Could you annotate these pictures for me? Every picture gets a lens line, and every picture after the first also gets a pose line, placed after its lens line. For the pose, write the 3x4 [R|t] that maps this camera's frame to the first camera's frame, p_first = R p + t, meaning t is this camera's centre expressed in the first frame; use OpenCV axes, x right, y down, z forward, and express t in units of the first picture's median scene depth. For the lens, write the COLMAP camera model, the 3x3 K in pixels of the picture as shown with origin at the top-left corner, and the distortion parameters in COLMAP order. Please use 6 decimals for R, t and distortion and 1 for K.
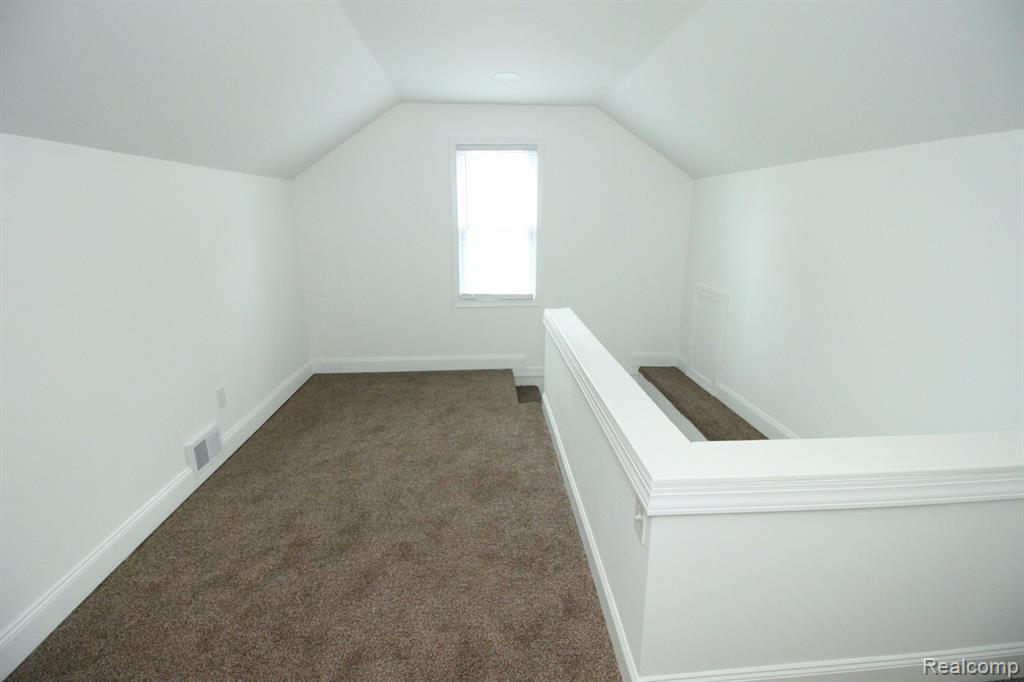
lens RADIAL K [[473.2, 0, 516.1], [0, 473.2, 345.9], [0, 0, 1]] dist [-0.003281, -0.011152]
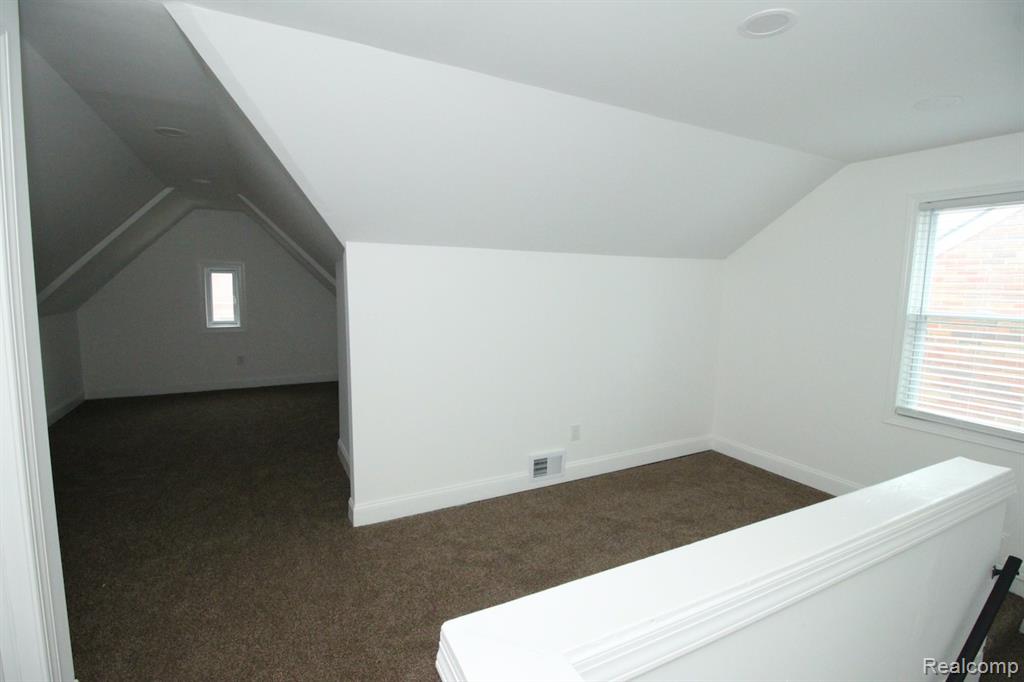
lens RADIAL K [[473.2, 0, 509.2], [0, 473.2, 332.0], [0, 0, 1]] dist [-0.003281, -0.011152]
pose [[0.389881, 0.097032, -0.915739, 0.354215], [-0.257772, 0.966178, -0.007371, -0.077013], [0.884051, 0.238926, 0.401706, 0.225899]]
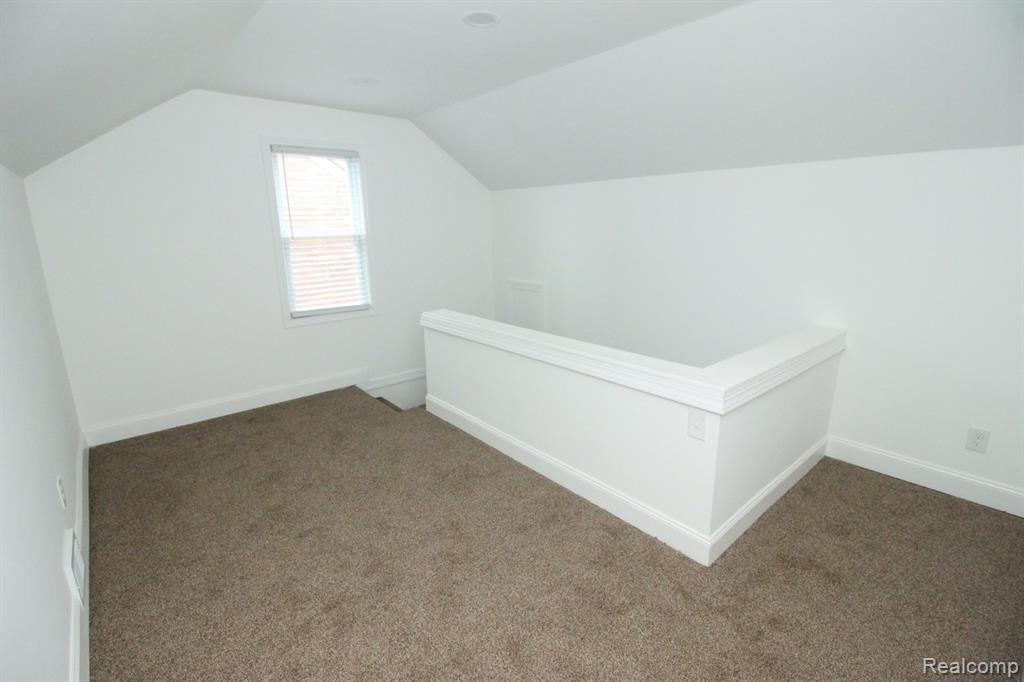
lens RADIAL K [[473.2, 0, 513.8], [0, 473.2, 343.4], [0, 0, 1]] dist [-0.003281, -0.011152]
pose [[0.801396, -0.160227, 0.576273, -0.371781], [0.174965, 0.984108, 0.030306, -0.007726], [-0.571971, 0.076540, 0.816695, 0.049366]]
